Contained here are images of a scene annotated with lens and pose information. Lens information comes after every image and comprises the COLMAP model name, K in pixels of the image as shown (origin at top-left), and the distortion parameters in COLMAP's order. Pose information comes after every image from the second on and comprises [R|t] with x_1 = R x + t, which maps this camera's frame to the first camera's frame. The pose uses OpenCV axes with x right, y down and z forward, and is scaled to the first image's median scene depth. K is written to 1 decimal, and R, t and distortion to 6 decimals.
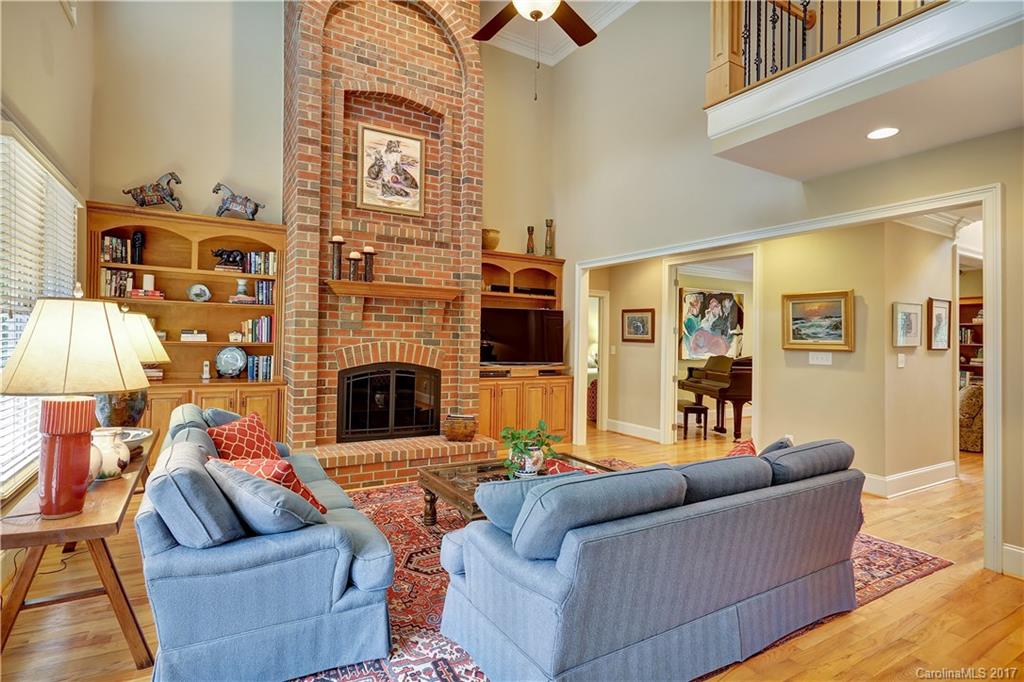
lens RADIAL K [[499.3, 0, 510.5], [0, 499.3, 343.6], [0, 0, 1]] dist [0.000983, 0.000702]
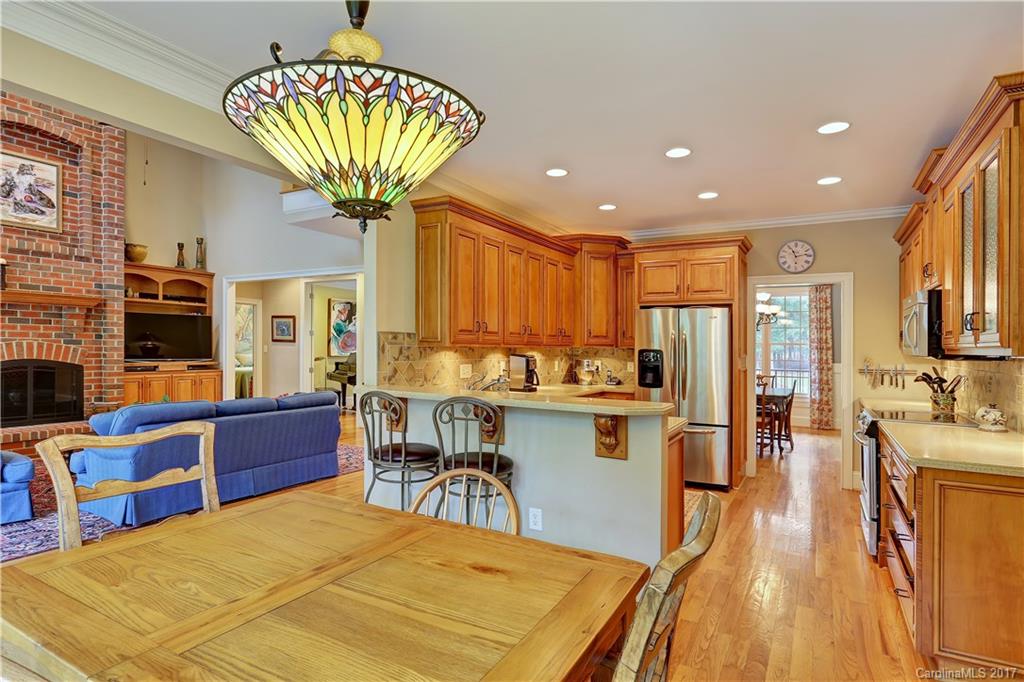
lens RADIAL K [[532.9, 0, 506.6], [0, 532.9, 356.3], [0, 0, 1]] dist [-0.006900, 0.000829]
pose [[0.876735, -0.015221, 0.480734, 0.131635], [0.005574, 0.999754, 0.021489, 0.009556], [-0.480942, -0.016160, 0.876603, -0.564306]]
